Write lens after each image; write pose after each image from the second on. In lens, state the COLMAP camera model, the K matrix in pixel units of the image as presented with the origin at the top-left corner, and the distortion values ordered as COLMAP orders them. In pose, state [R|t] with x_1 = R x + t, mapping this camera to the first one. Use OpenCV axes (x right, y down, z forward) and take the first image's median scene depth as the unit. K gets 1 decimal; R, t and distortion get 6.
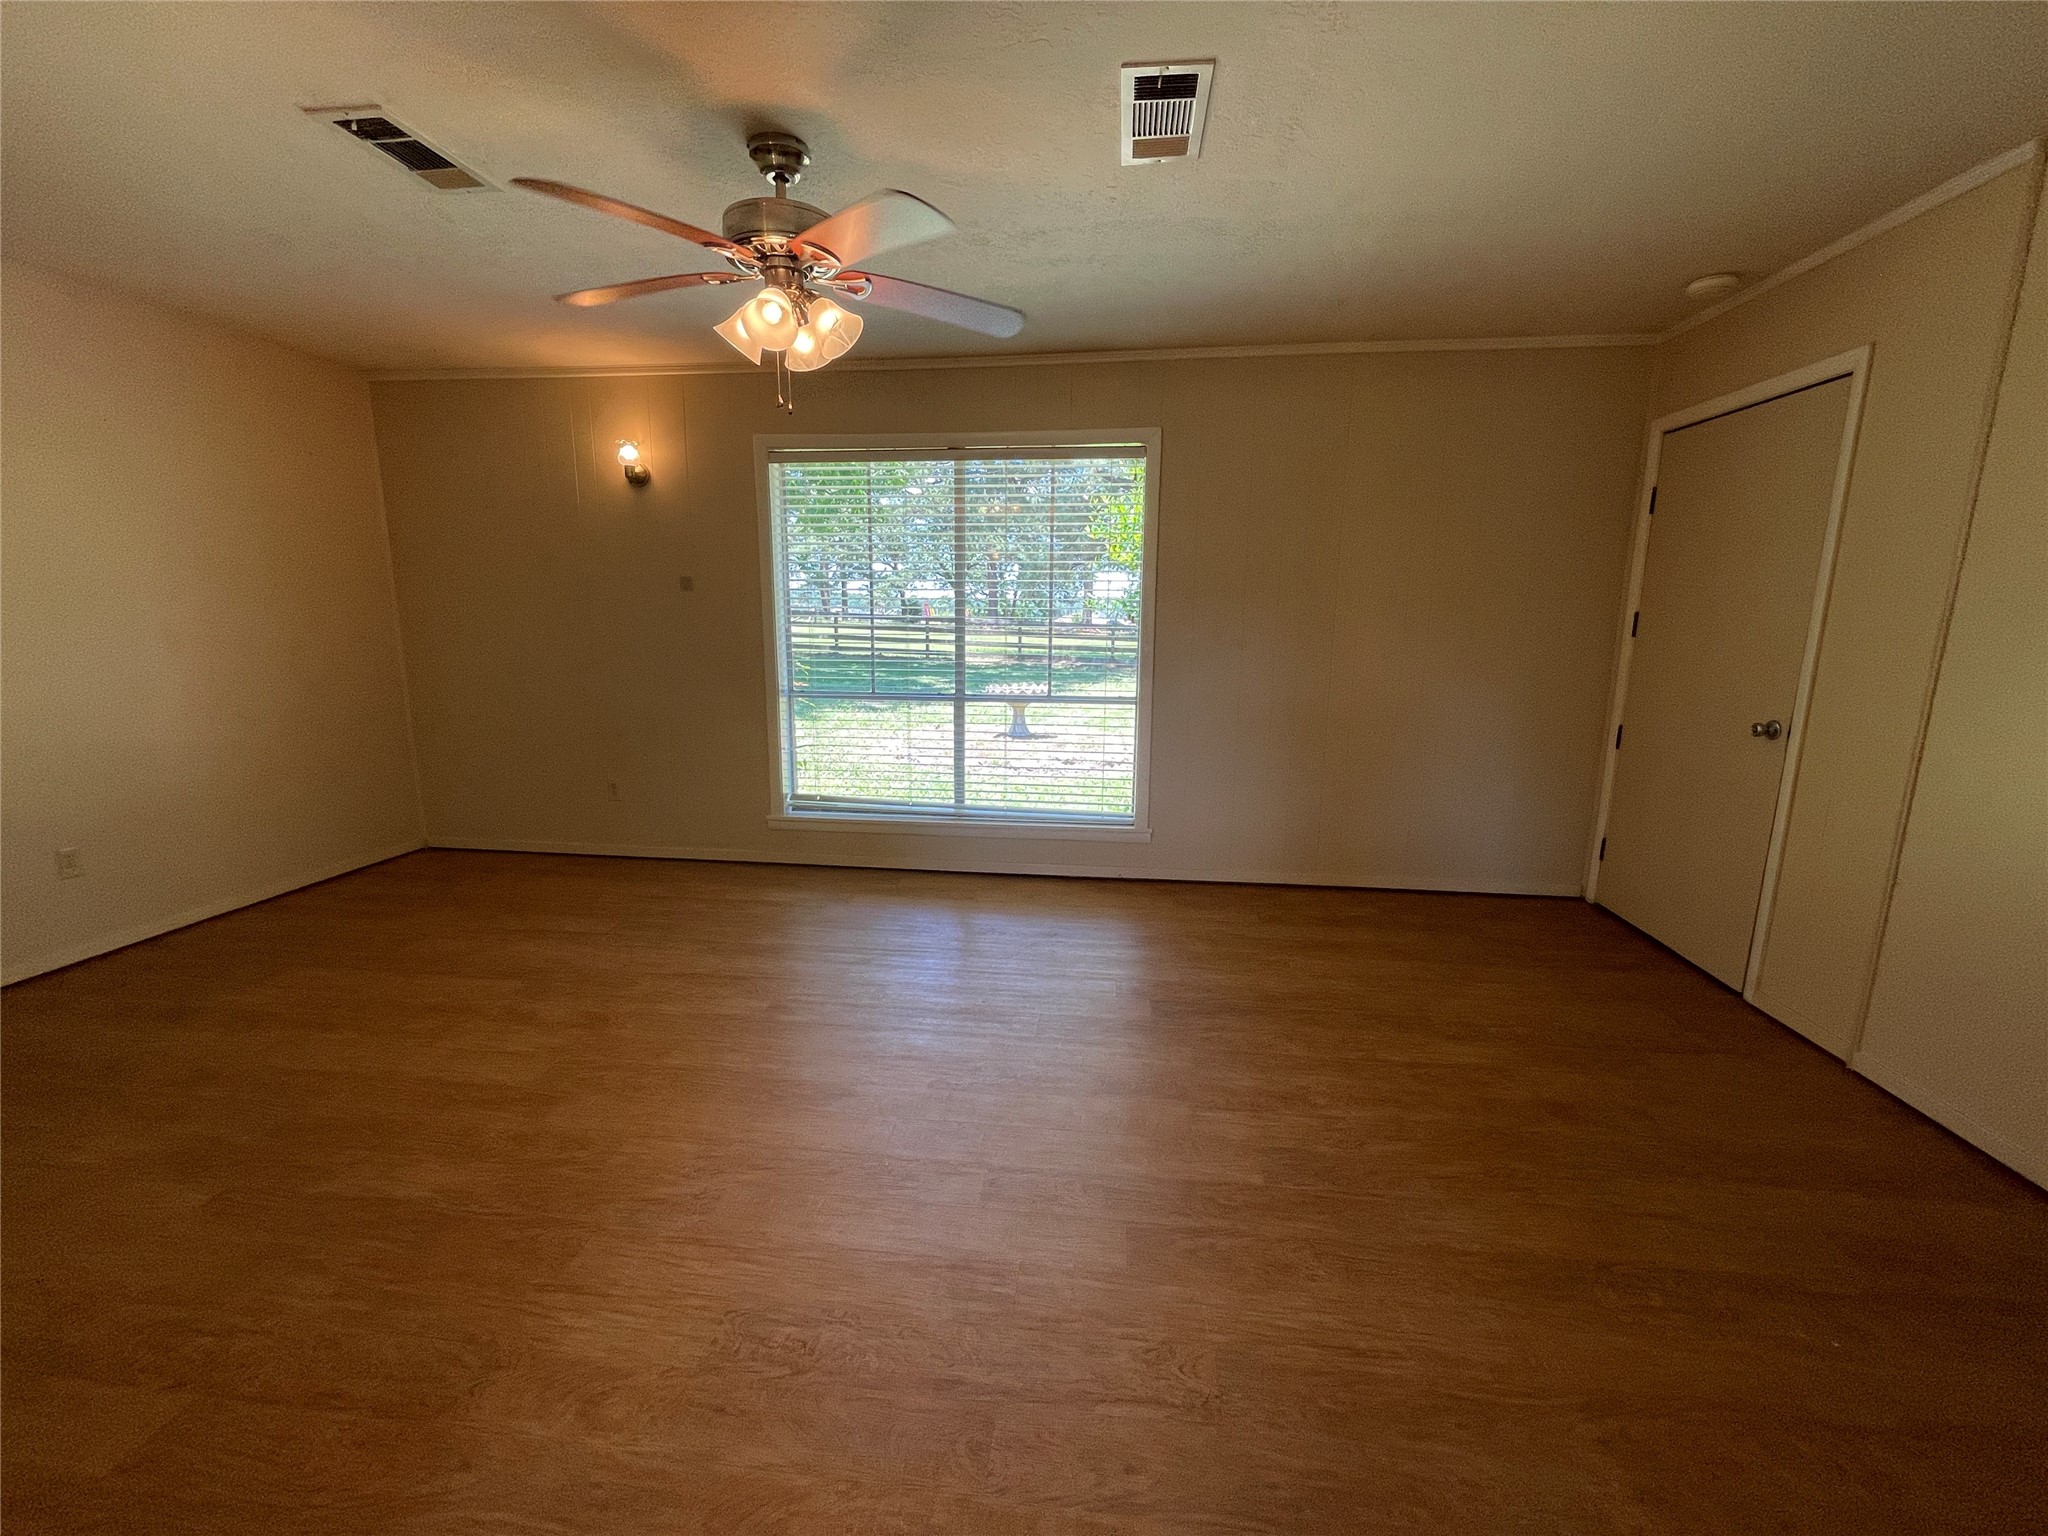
lens RADIAL K [[827.8, 0, 1022.4], [0, 827.8, 766.3], [0, 0, 1]] dist [-0.004008, -0.000561]
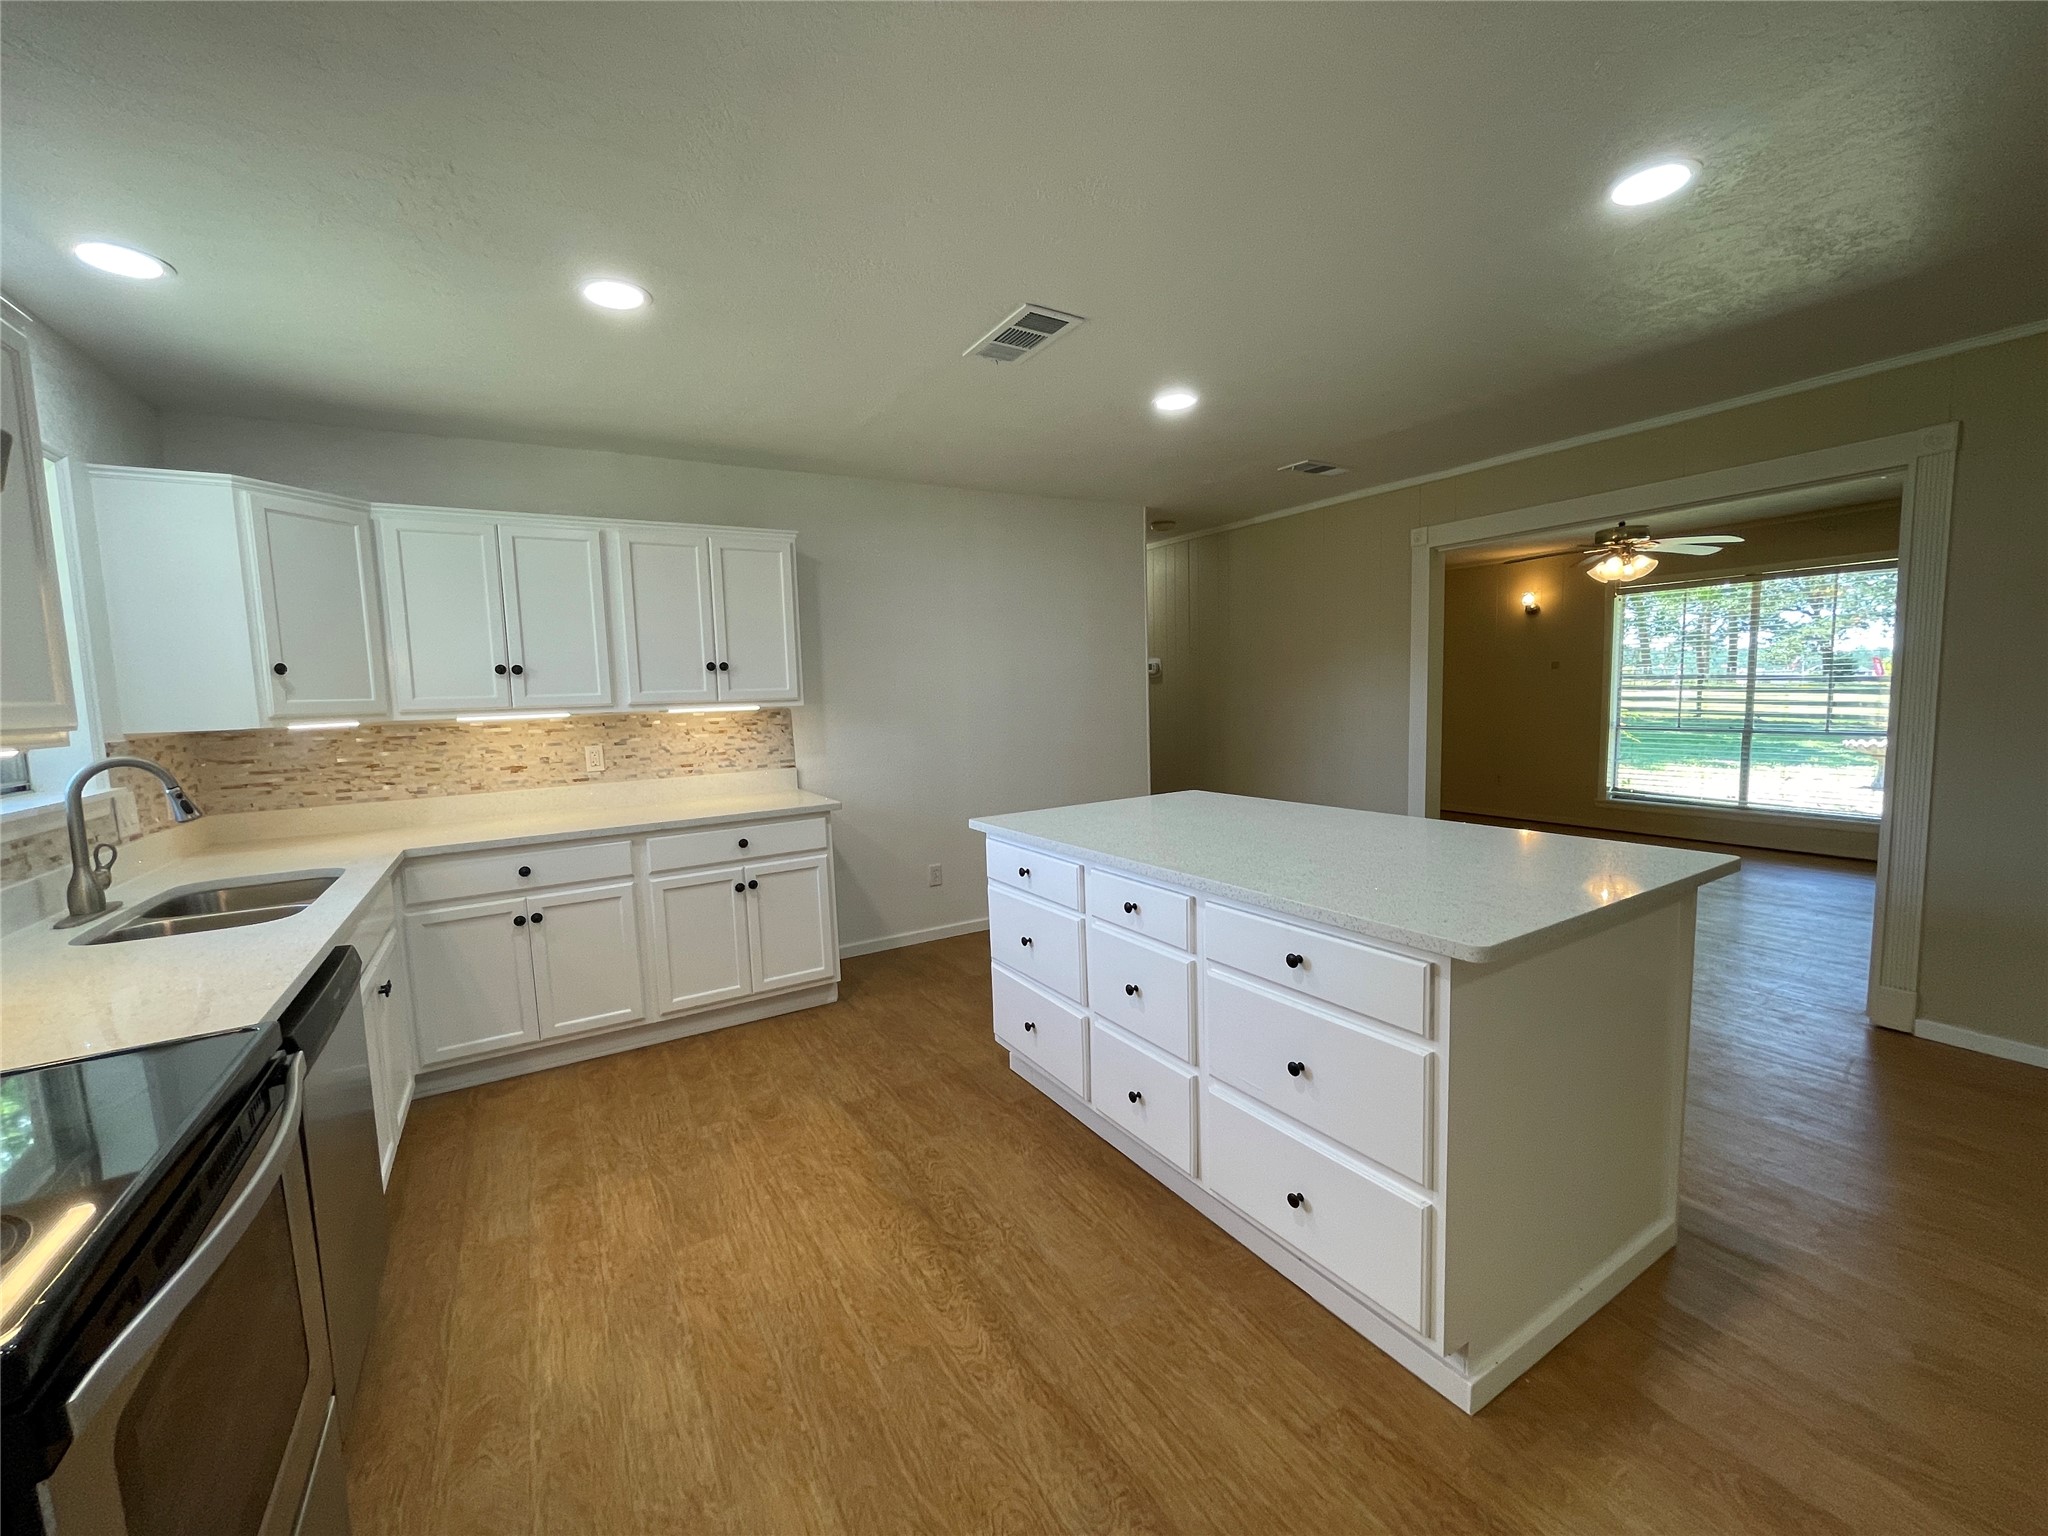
lens RADIAL K [[827.8, 0, 1022.4], [0, 827.8, 766.3], [0, 0, 1]] dist [-0.004008, -0.000561]
pose [[0.605030, 0.052323, -0.794481, 0.322620], [-0.116612, 0.992902, -0.023414, 0.169257], [0.787617, 0.106812, 0.606837, -0.955688]]
